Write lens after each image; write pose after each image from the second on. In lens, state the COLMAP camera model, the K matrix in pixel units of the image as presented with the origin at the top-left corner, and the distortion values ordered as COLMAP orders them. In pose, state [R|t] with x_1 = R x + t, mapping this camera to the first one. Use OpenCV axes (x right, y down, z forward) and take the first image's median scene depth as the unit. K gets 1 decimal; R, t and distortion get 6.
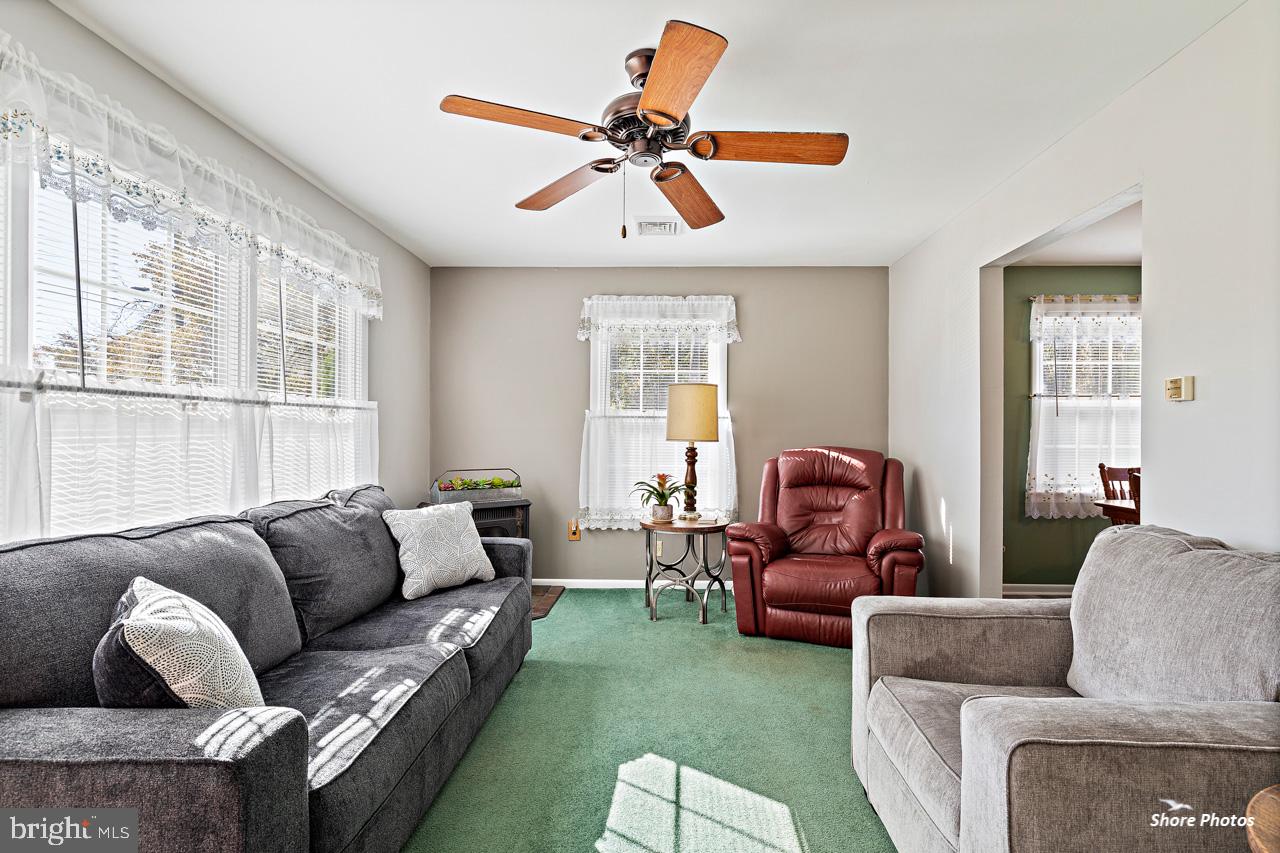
lens RADIAL K [[615.0, 0, 653.9], [0, 615.0, 428.3], [0, 0, 1]] dist [0.003766, -0.000241]
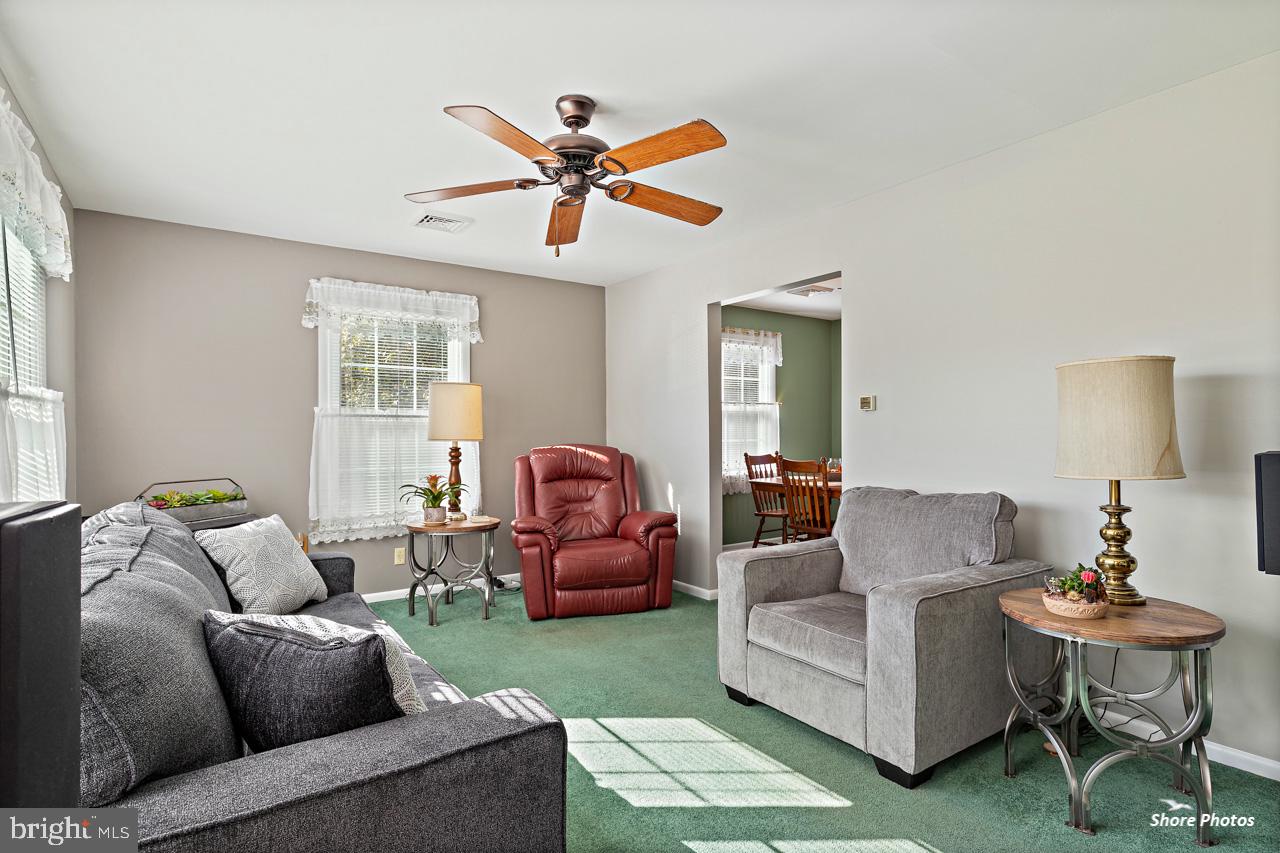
lens RADIAL K [[644.0, 0, 640.0], [0, 644.0, 426.5], [0, 0, 1]] dist [0.004494, 0.000272]
pose [[0.809511, -0.002195, 0.587100, -0.315585], [0.002770, 0.999996, -0.000080, -0.001475], [-0.587098, 0.001691, 0.809514, -0.015488]]
